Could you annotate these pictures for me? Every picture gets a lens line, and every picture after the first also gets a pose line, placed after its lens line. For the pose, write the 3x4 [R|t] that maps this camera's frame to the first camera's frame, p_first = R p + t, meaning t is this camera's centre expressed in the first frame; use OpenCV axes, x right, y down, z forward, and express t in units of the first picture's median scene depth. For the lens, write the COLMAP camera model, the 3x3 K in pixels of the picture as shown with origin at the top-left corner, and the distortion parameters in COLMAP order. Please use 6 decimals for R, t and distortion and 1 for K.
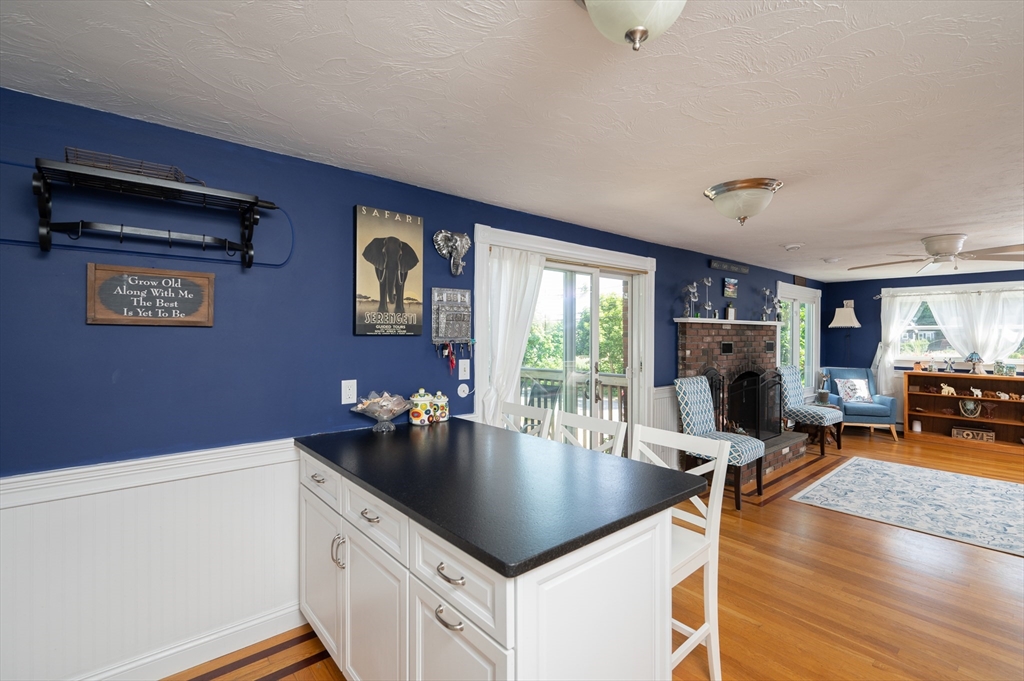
lens RADIAL K [[461.8, 0, 512.6], [0, 461.8, 338.2], [0, 0, 1]] dist [0.002292, 0.000098]
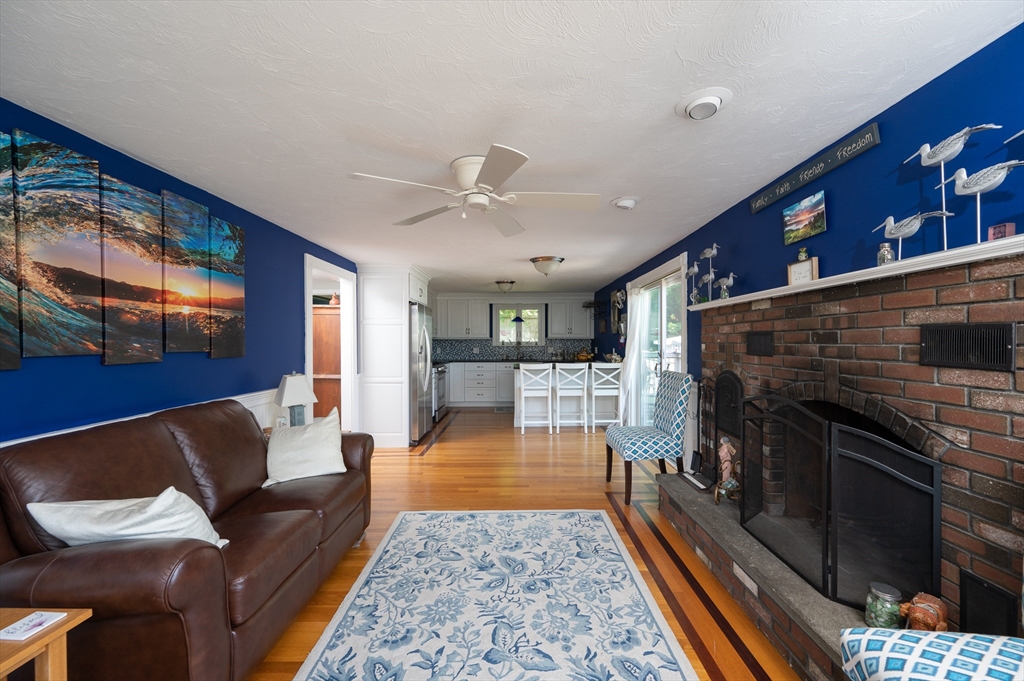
lens RADIAL K [[401.3, 0, 519.4], [0, 401.3, 344.2], [0, 0, 1]] dist [0.000559, 0.000166]
pose [[-0.645409, 0.005642, -0.763816, 1.989725], [-0.002046, 0.999956, 0.009115, 0.036178], [0.763834, 0.007446, -0.645369, 2.114201]]
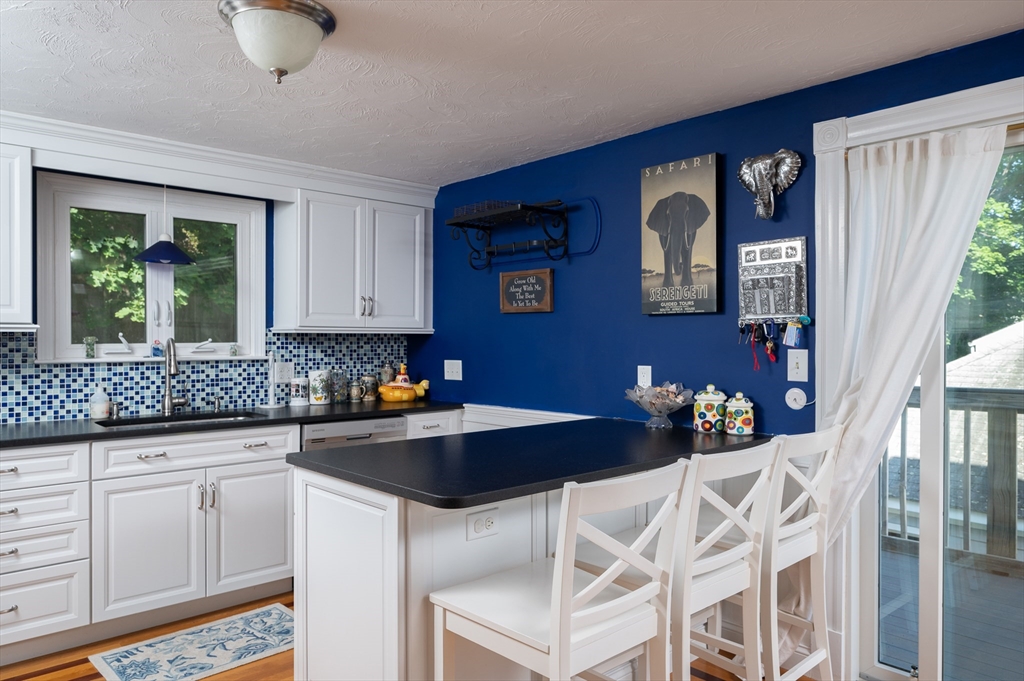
lens RADIAL K [[698.5, 0, 516.3], [0, 698.5, 341.8], [0, 0, 1]] dist [-0.011325, 0.005617]
pose [[0.032169, 0.001979, -0.999480, 0.927394], [-0.001043, 0.999998, 0.001947, 0.039081], [0.999482, 0.000980, 0.032171, 0.662545]]
